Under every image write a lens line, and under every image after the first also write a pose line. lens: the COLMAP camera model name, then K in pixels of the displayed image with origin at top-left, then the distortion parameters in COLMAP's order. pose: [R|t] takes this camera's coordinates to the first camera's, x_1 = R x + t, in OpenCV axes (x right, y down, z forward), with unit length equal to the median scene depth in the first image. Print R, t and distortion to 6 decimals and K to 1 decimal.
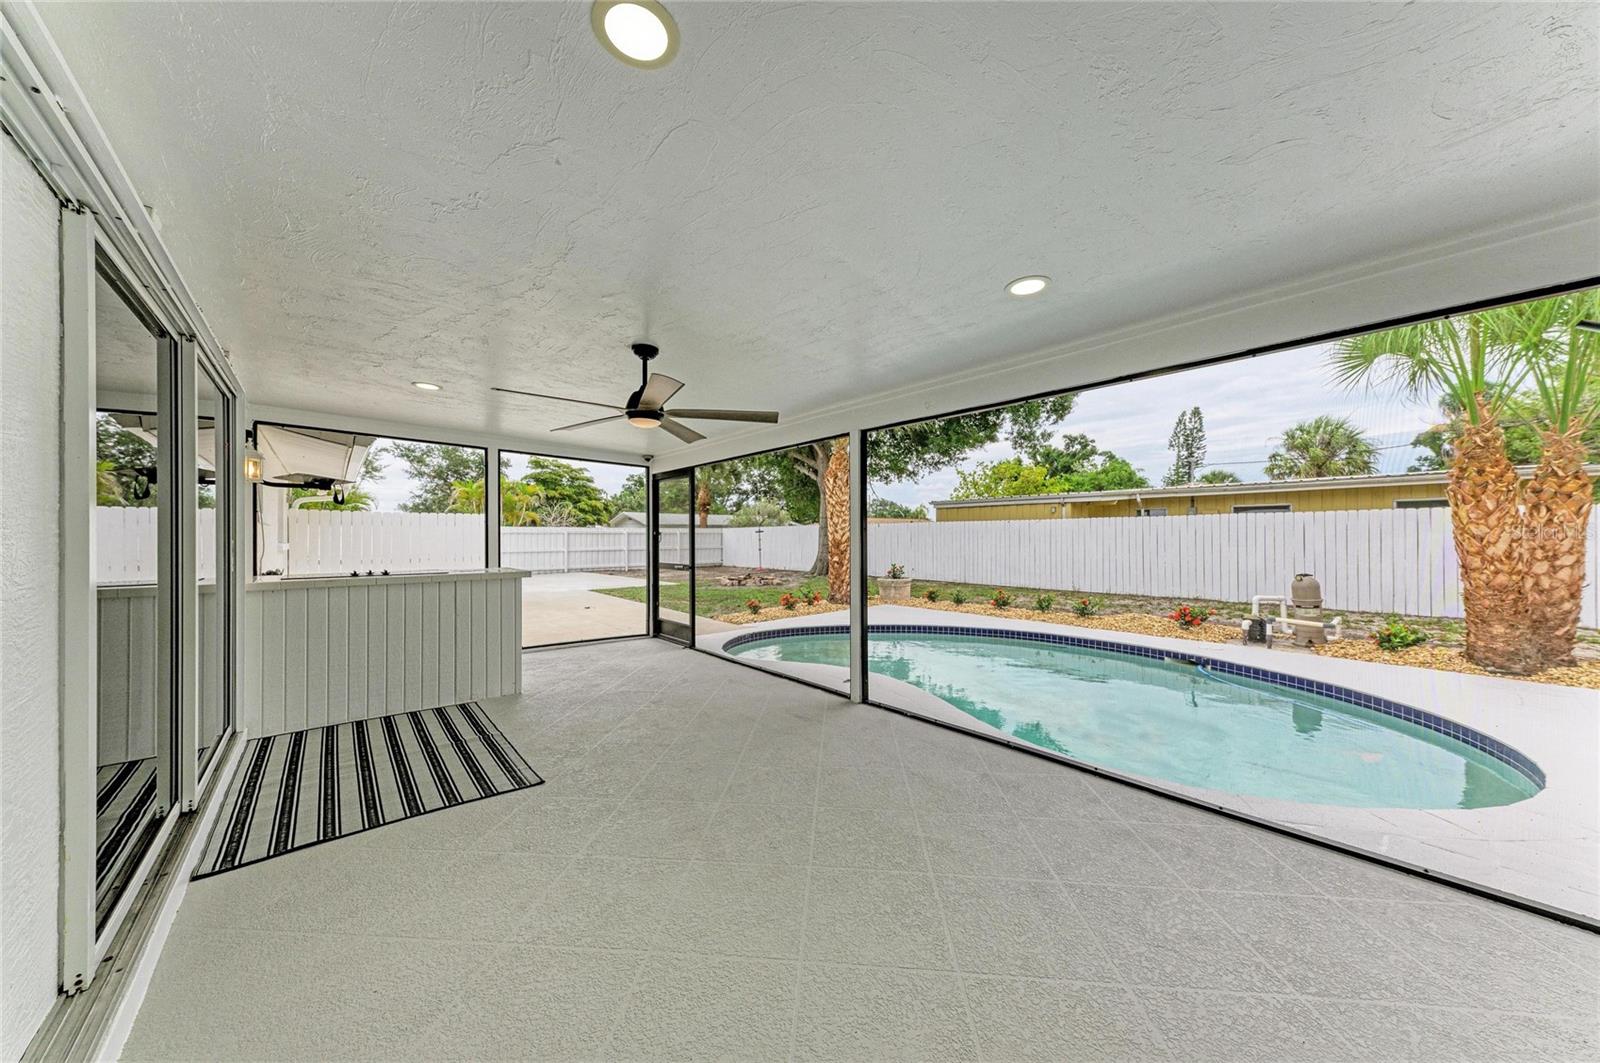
lens RADIAL K [[544.4, 0, 803.6], [0, 544.4, 534.6], [0, 0, 1]] dist [0.012976, -0.000607]
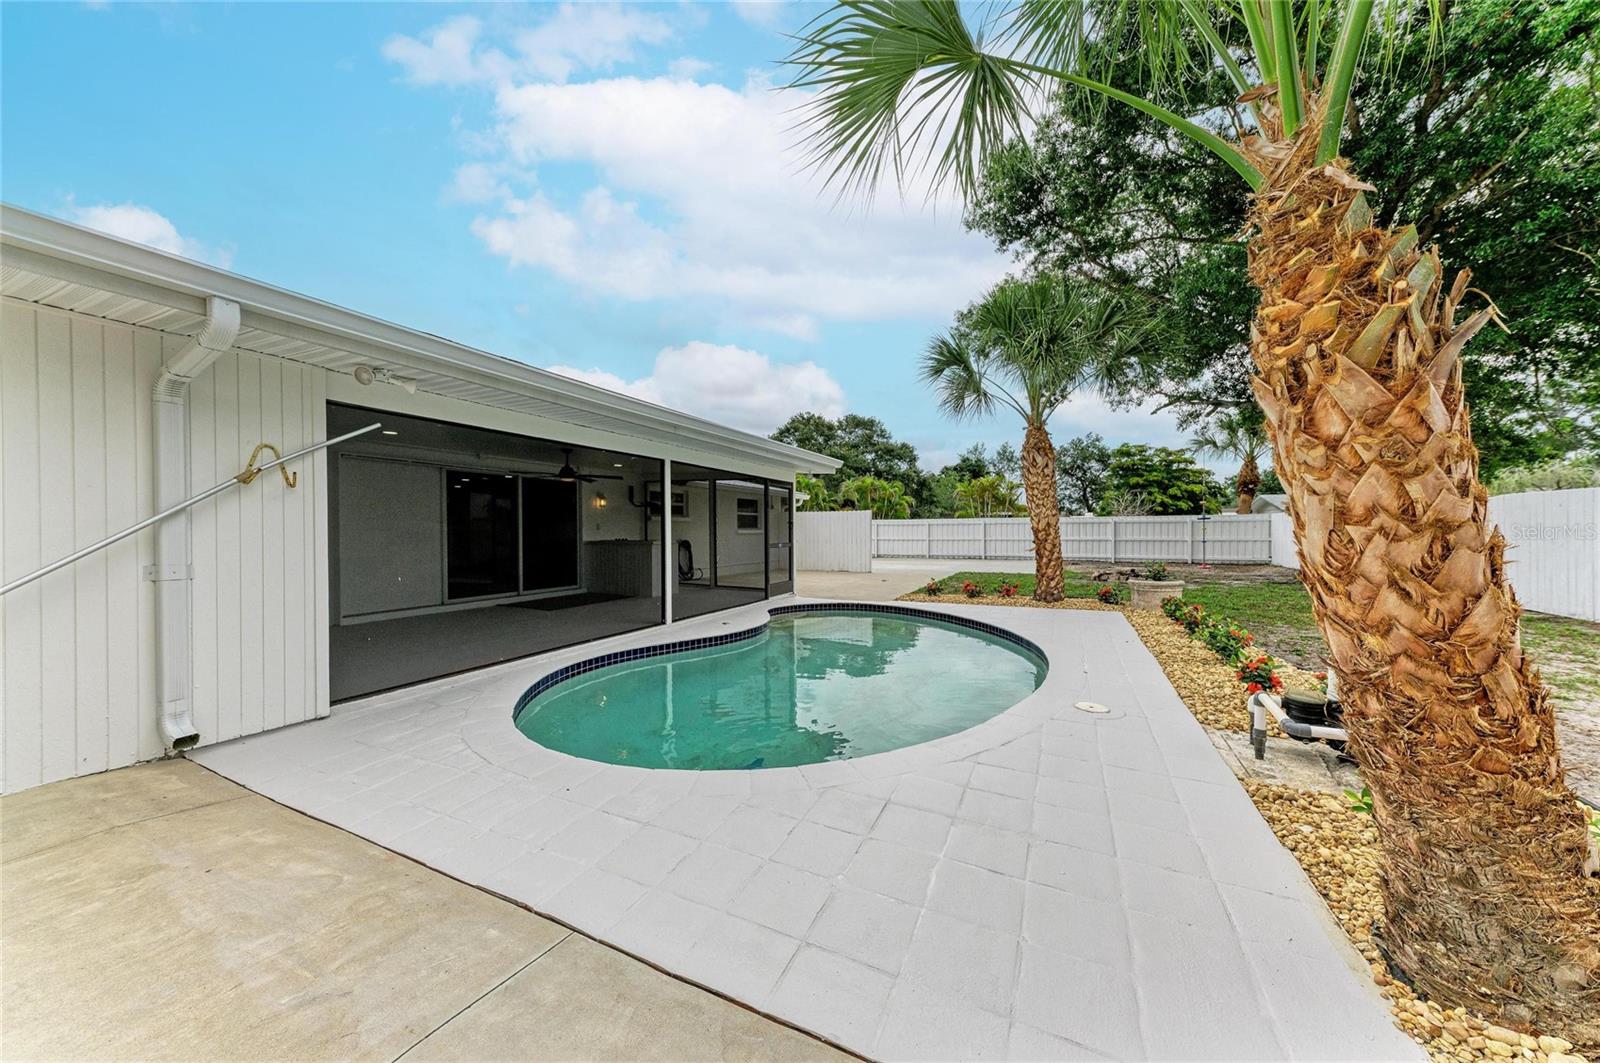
lens RADIAL K [[544.4, 0, 795.4], [0, 544.4, 532.9], [0, 0, 1]] dist [0.012976, -0.000607]
pose [[0.385283, 0.005588, -0.922782, 1.355873], [0.007435, 0.999930, 0.009159, 0.013006], [0.922769, -0.010390, 0.385214, 0.564340]]
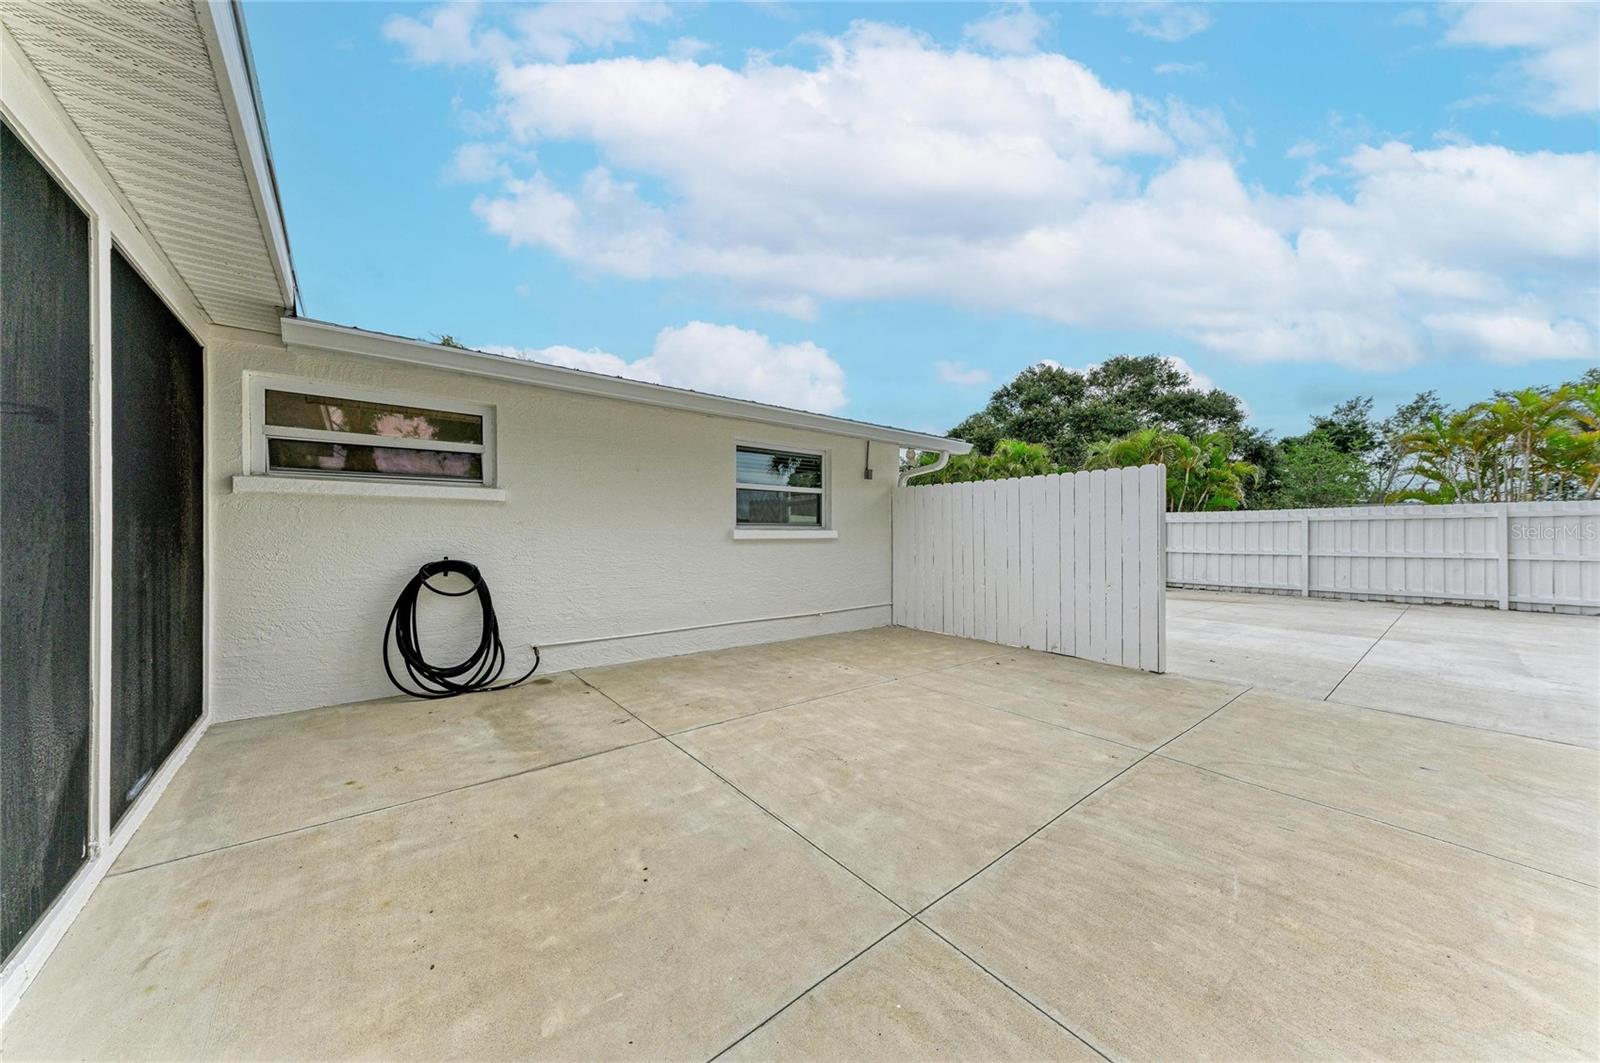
lens RADIAL K [[544.4, 0, 792.9], [0, 544.4, 528.8], [0, 0, 1]] dist [0.012976, -0.000607]
pose [[-0.040808, -0.009453, -0.999122, -0.255398], [0.005119, 0.999940, -0.009670, 0.030737], [0.999154, -0.005509, -0.040757, 1.492831]]
